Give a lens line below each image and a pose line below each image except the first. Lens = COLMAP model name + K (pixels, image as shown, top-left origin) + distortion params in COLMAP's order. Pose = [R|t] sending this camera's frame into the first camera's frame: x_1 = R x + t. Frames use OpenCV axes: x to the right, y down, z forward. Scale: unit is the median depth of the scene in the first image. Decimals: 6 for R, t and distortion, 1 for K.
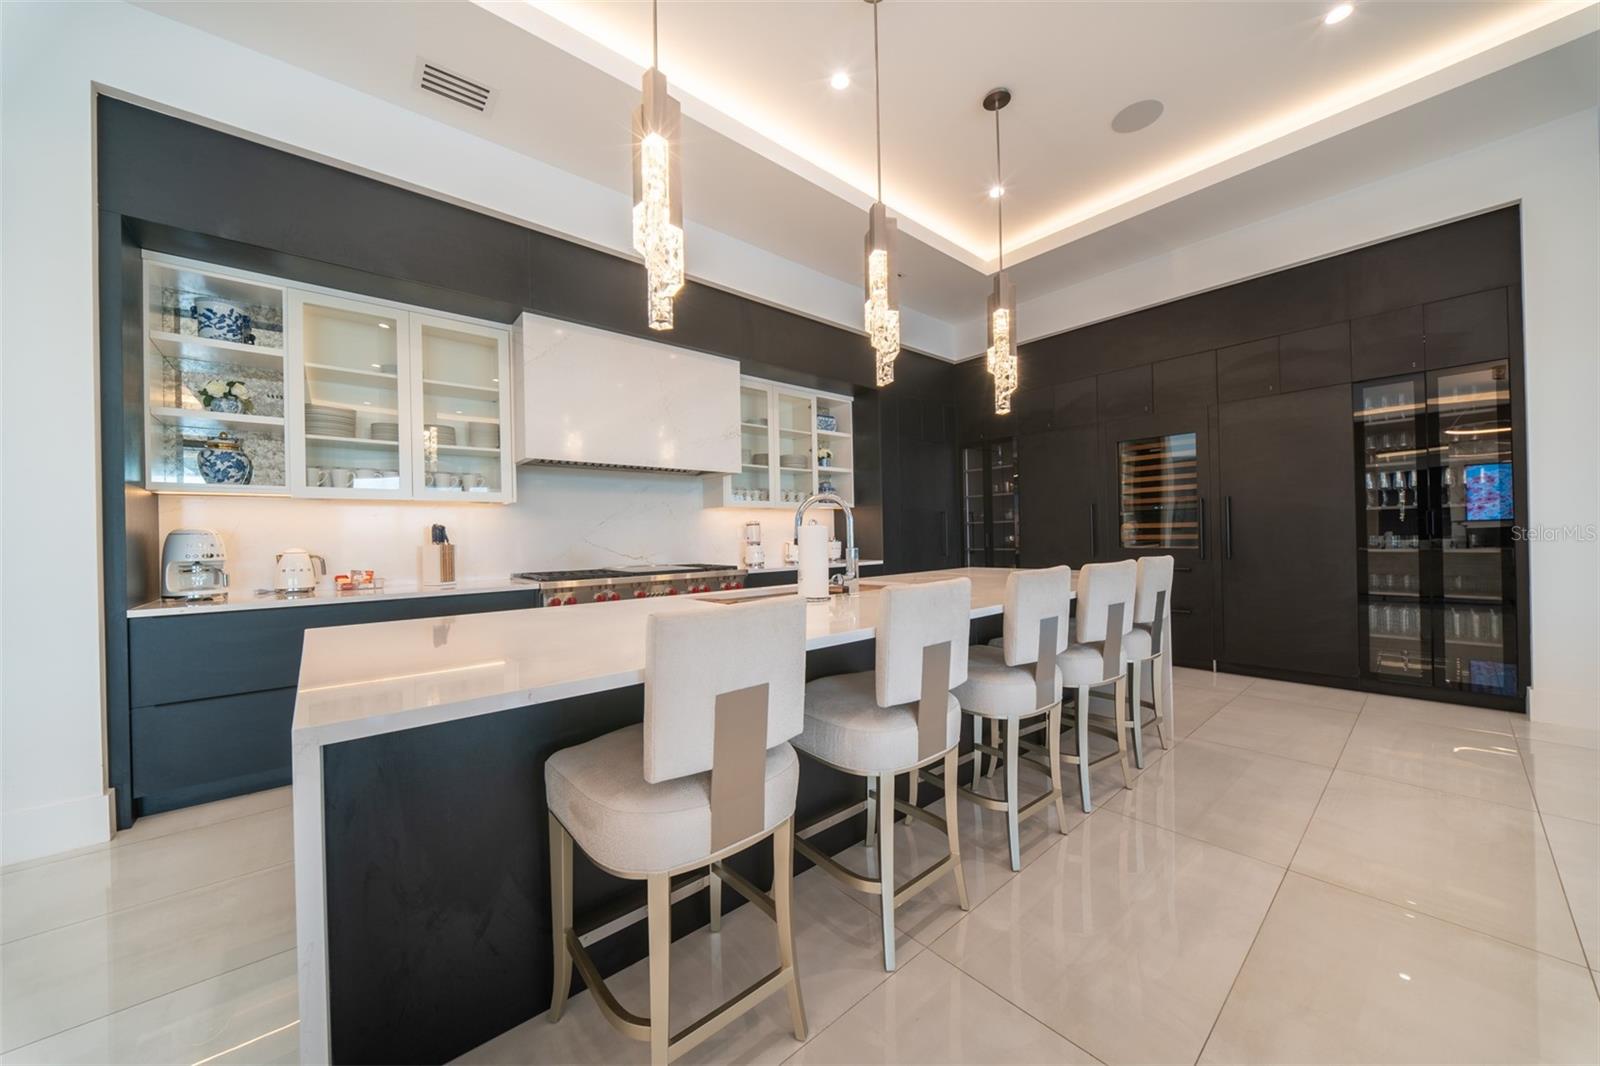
lens RADIAL K [[566.9, 0, 789.8], [0, 566.9, 533.7], [0, 0, 1]] dist [-0.005809, -0.001813]
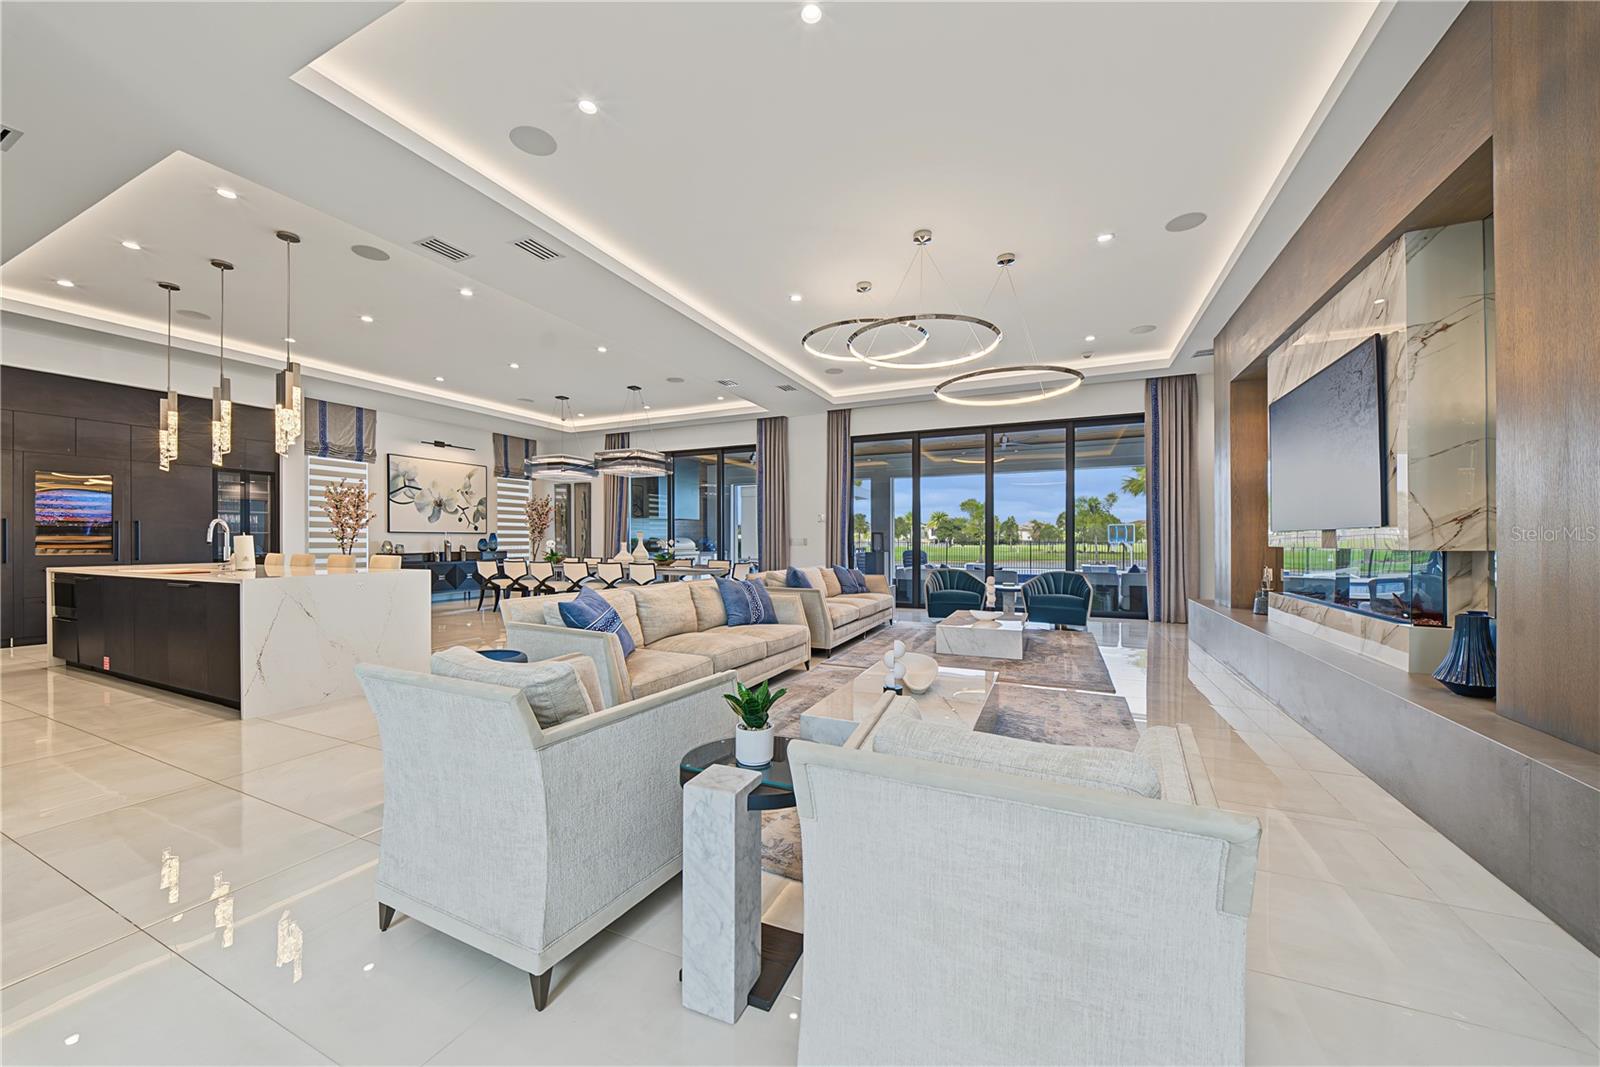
lens RADIAL K [[579.0, 0, 814.9], [0, 579.0, 543.8], [0, 0, 1]] dist [0.000356, -0.003629]
pose [[-0.438568, 0.016148, 0.898553, -1.620918], [0.004778, 0.999866, -0.015637, 0.036835], [-0.898685, -0.002565, -0.438587, 0.000276]]
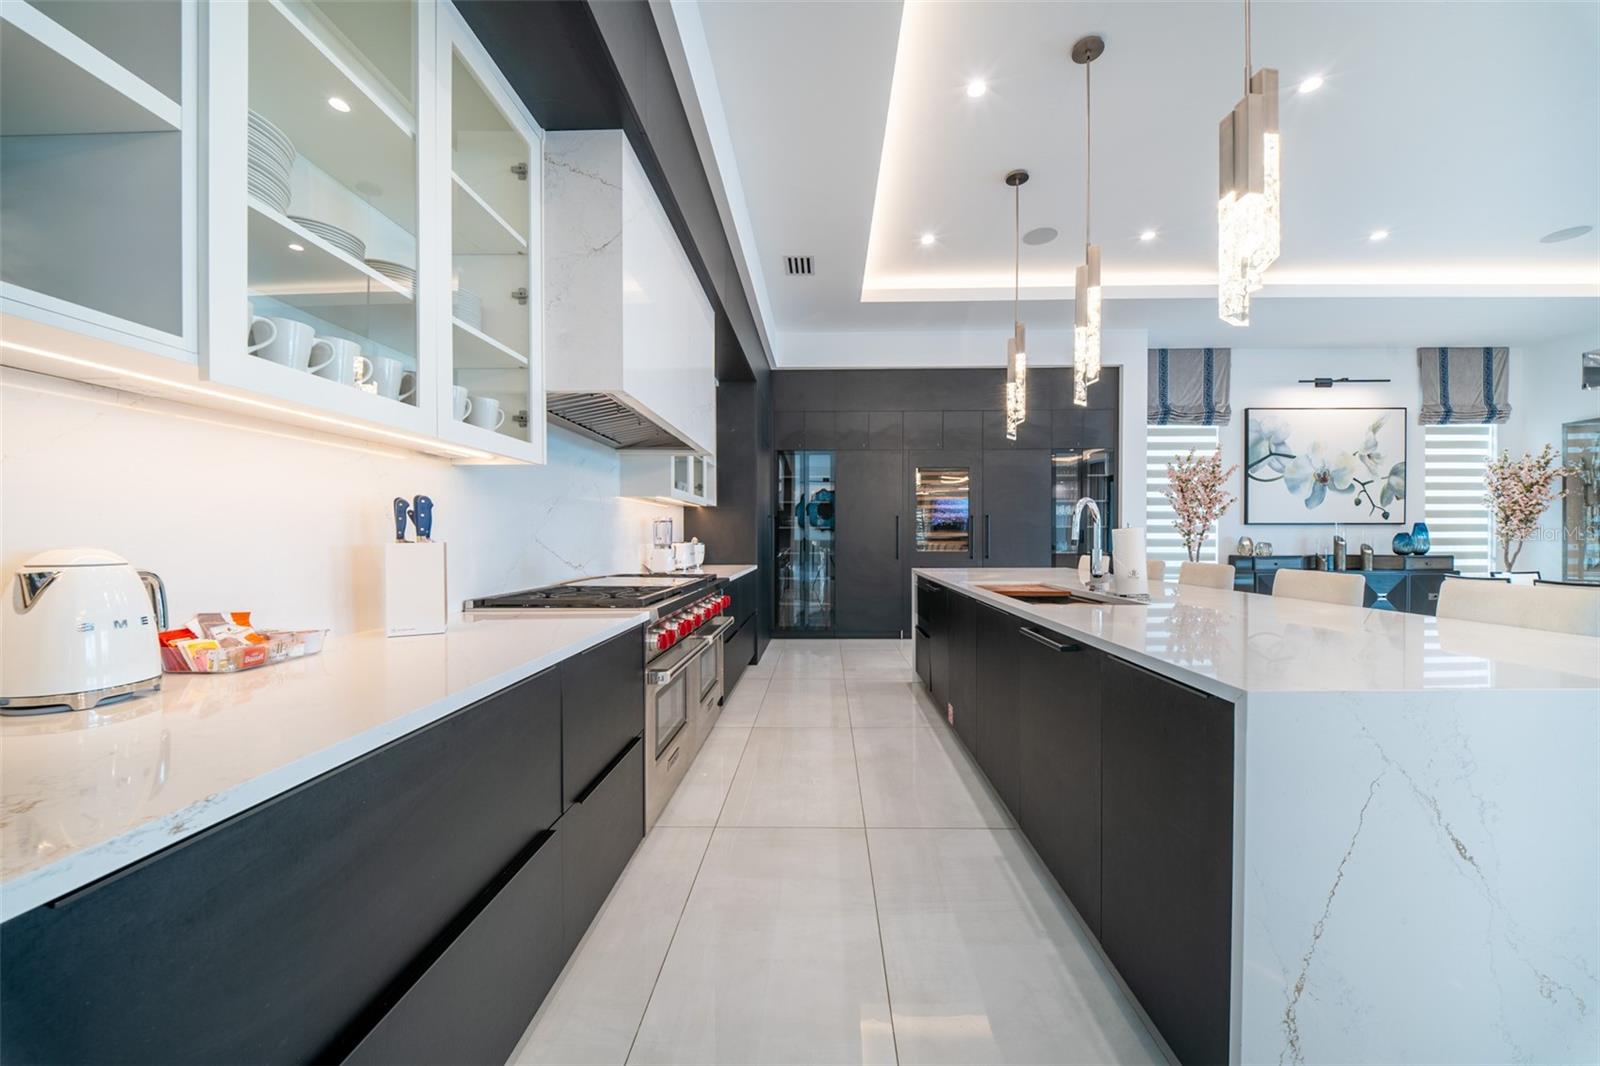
lens RADIAL K [[566.9, 0, 802.6], [0, 566.9, 542.7], [0, 0, 1]] dist [-0.005809, -0.001813]
pose [[0.675178, 0.010302, 0.737583, -0.649957], [-0.016283, 0.999867, 0.000939, 0.012131], [-0.737475, -0.012644, 0.675256, 0.406362]]
